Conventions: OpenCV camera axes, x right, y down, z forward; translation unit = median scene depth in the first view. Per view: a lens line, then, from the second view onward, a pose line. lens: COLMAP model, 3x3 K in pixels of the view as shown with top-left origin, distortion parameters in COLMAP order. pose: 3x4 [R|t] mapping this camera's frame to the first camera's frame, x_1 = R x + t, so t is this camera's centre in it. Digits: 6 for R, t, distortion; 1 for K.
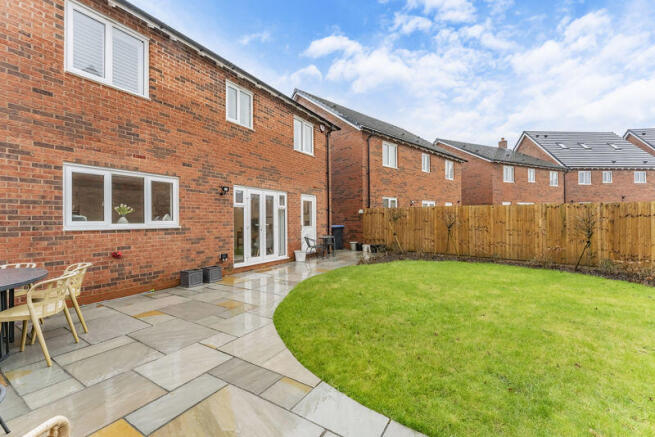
lens RADIAL K [[266.5, 0, 324.4], [0, 266.5, 219.1], [0, 0, 1]] dist [0.000608, 0.000213]
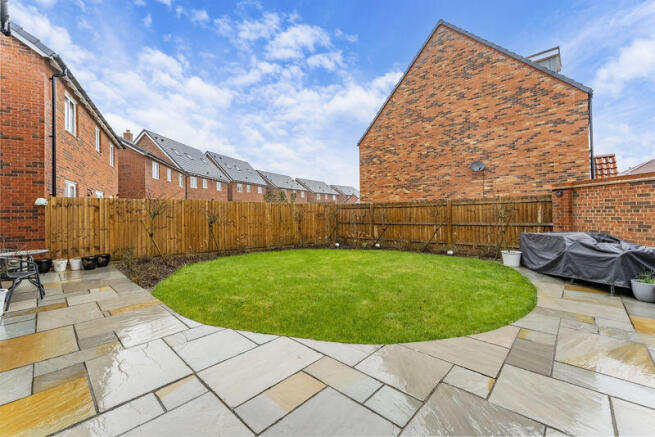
lens RADIAL K [[266.5, 0, 331.8], [0, 266.5, 209.9], [0, 0, 1]] dist [0.000608, 0.000213]
pose [[0.191054, 0.015612, 0.981455, -0.305079], [0.008509, 0.999810, -0.017561, 0.004123], [-0.981543, 0.011706, 0.190885, 0.318943]]
